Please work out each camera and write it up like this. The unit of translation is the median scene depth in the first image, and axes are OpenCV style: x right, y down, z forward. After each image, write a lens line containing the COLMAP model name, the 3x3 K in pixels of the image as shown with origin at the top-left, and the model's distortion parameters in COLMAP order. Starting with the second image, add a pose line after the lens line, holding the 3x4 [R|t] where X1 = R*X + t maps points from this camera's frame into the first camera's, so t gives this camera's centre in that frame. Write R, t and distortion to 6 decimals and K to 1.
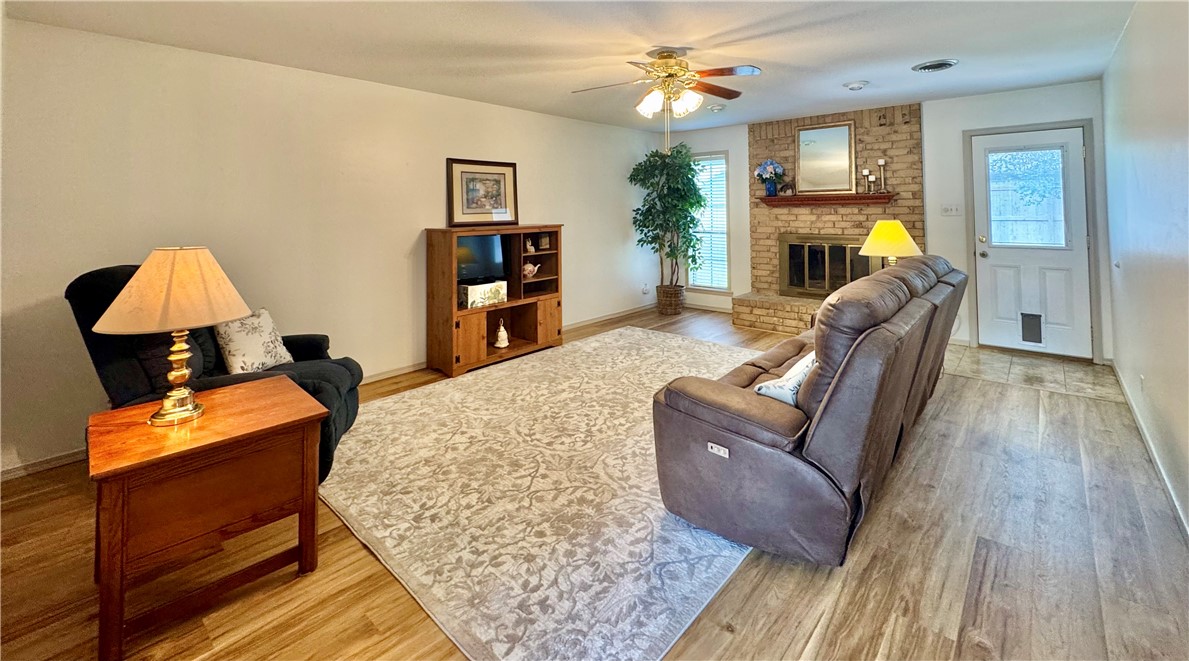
lens RADIAL K [[503.2, 0, 617.8], [0, 503.2, 189.7], [0, 0, 1]] dist [-0.001998, -0.000420]
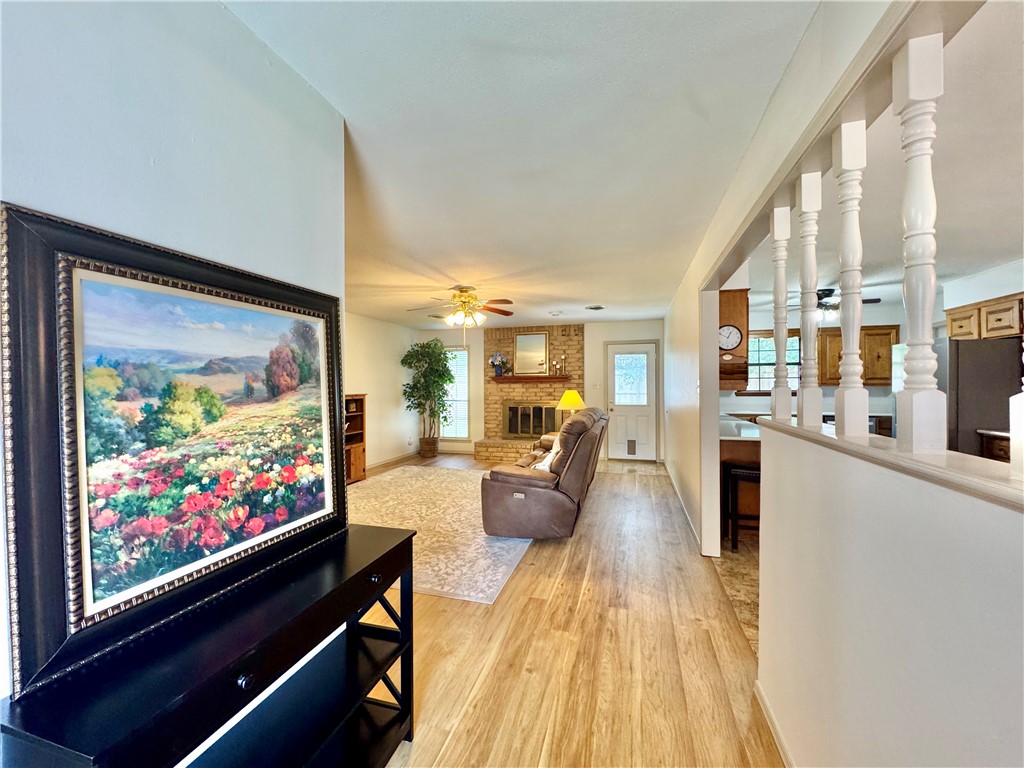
lens RADIAL K [[413.0, 0, 512.0], [0, 413.0, 384.0], [0, 0, 1]] dist [0.001316, -0.000157]
pose [[0.912787, 0.007936, 0.408360, -0.215656], [-0.020317, 0.999456, 0.025990, 0.003294], [-0.407931, -0.032020, 0.912451, -0.219810]]
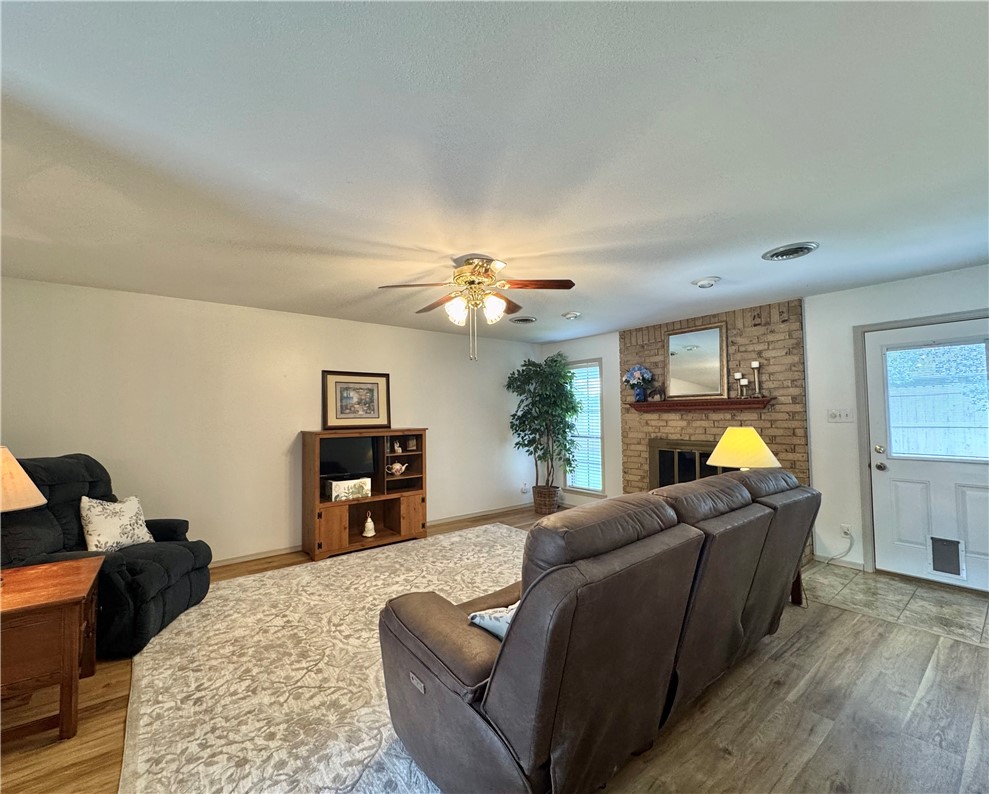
lens RADIAL K [[424.7, 0, 461.3], [0, 424.7, 396.3], [0, 0, 1]] dist [-0.002848, -0.000141]
pose [[0.972973, -0.008633, -0.230759, 0.184683], [0.007878, 0.999960, -0.004190, 0.003411], [0.230786, 0.002259, 0.973002, 0.112585]]
